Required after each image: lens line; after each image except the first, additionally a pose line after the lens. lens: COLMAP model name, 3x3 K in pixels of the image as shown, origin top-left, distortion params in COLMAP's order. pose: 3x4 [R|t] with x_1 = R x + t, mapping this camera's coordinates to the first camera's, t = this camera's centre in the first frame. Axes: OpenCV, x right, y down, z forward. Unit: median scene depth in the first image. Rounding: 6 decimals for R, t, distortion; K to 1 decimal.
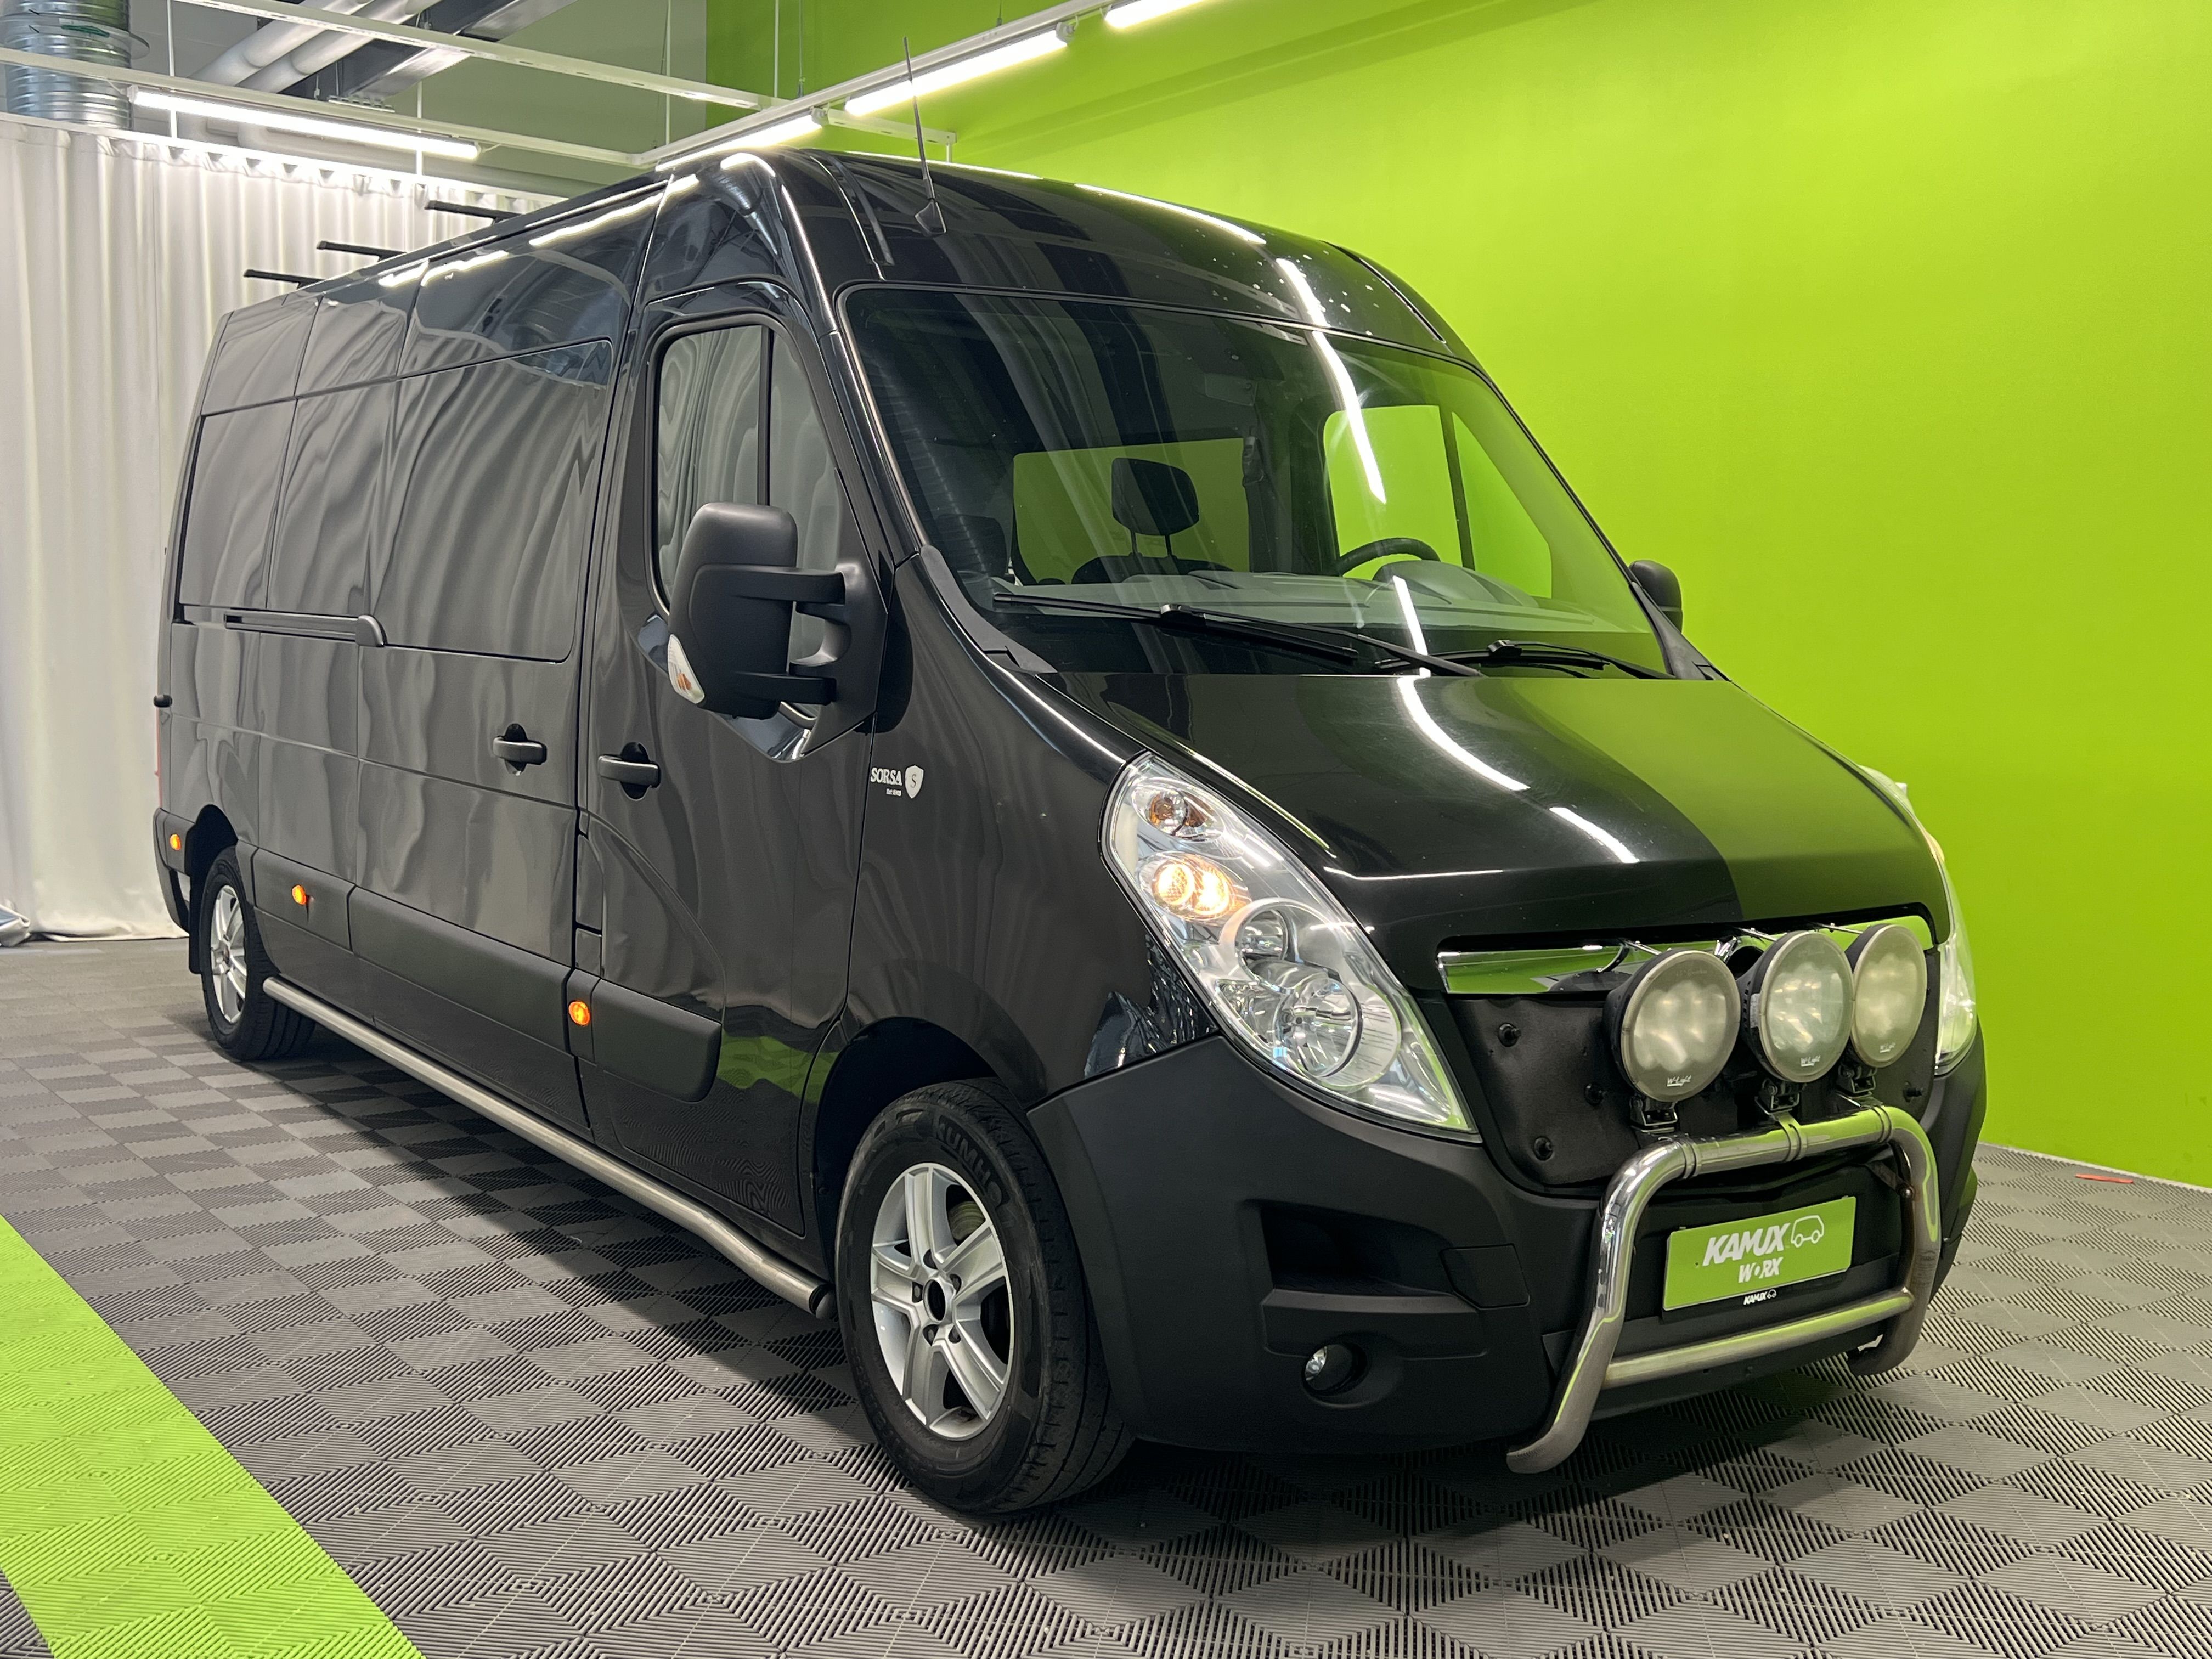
lens RADIAL K [[2061.1, 0, 1106.0], [0, 2061.1, 829.5], [0, 0, 1]] dist [-0.007482, -0.018531]
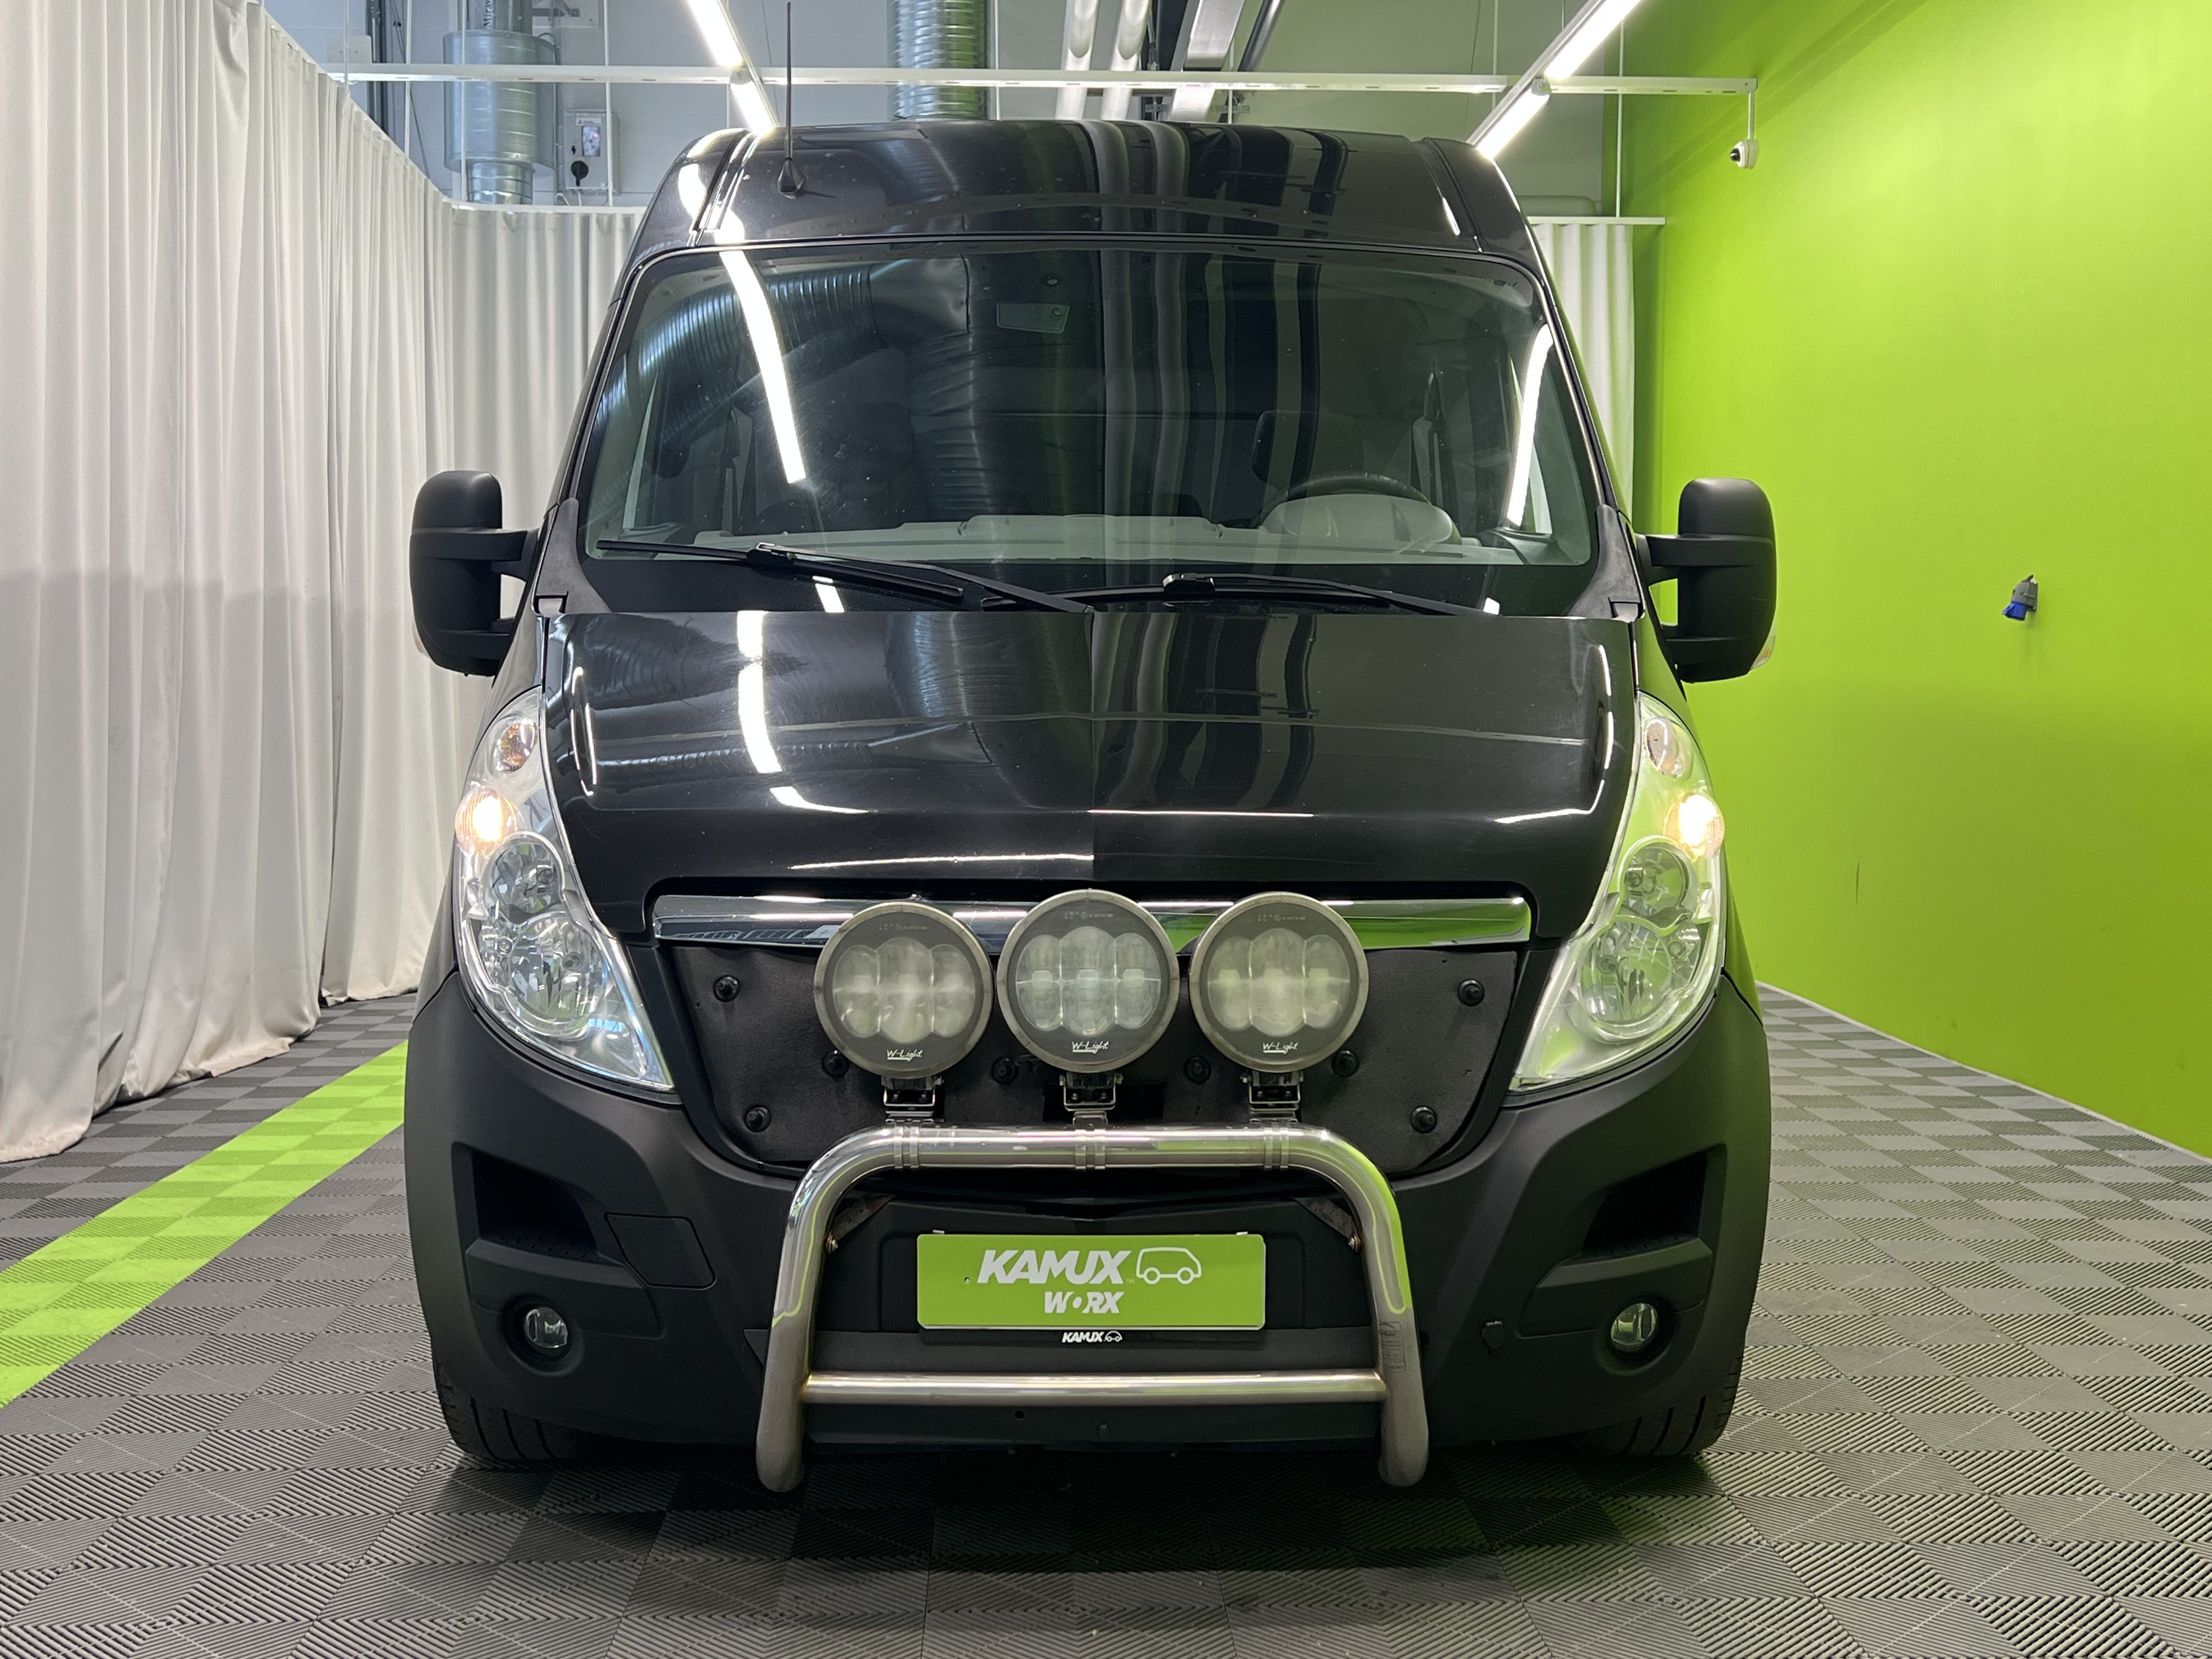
lens RADIAL K [[2231.2, 0, 1106.0], [0, 2231.2, 829.5], [0, 0, 1]] dist [0.008880, -0.008006]
pose [[0.832074, 0.005391, -0.554639, 0.815793], [-0.024694, 0.999321, -0.027334, 0.049175], [0.554115, 0.036440, 0.831642, 0.255981]]
